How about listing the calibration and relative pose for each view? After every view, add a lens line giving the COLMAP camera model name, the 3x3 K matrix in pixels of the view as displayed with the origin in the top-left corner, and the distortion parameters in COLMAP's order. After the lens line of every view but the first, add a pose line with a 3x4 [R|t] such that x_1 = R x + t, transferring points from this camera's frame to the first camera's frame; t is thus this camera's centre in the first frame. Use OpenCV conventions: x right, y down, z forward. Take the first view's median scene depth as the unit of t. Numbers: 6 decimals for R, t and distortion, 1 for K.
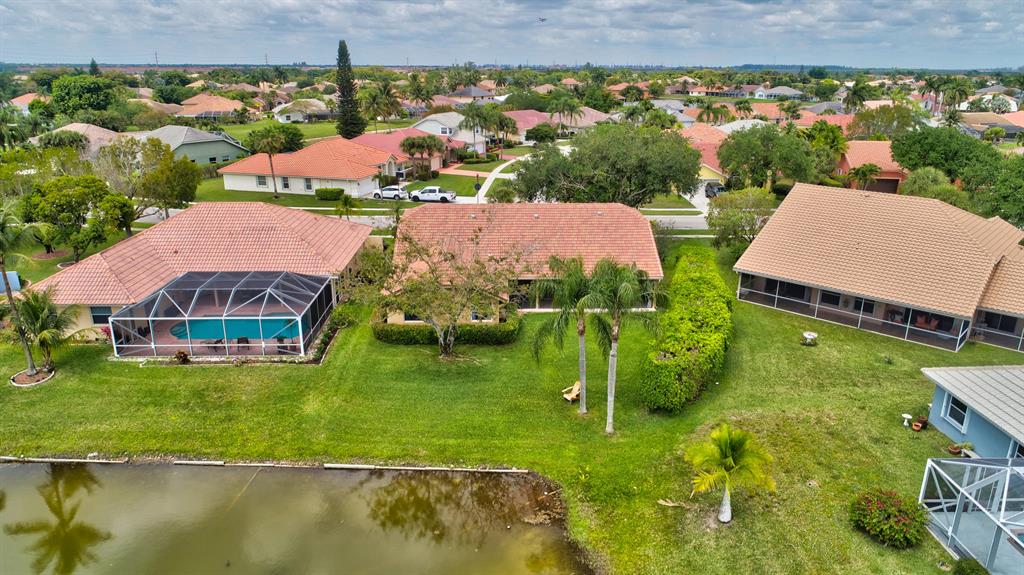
lens RADIAL K [[690.7, 0, 512.0], [0, 690.7, 287.5], [0, 0, 1]] dist [-0.008228, 0.002503]
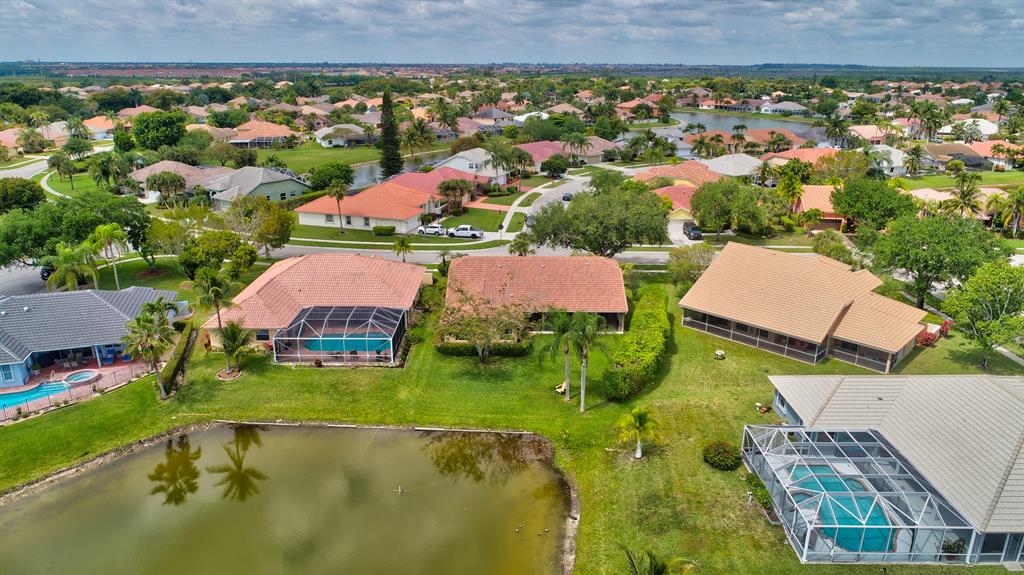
lens RADIAL K [[690.7, 0, 512.0], [0, 690.7, 287.5], [0, 0, 1]] dist [-0.008228, 0.002503]
pose [[0.999667, 0.008299, -0.024432, 0.006170], [-0.008168, 0.999952, 0.005428, -0.074270], [0.024476, -0.005226, 0.999687, -0.504897]]
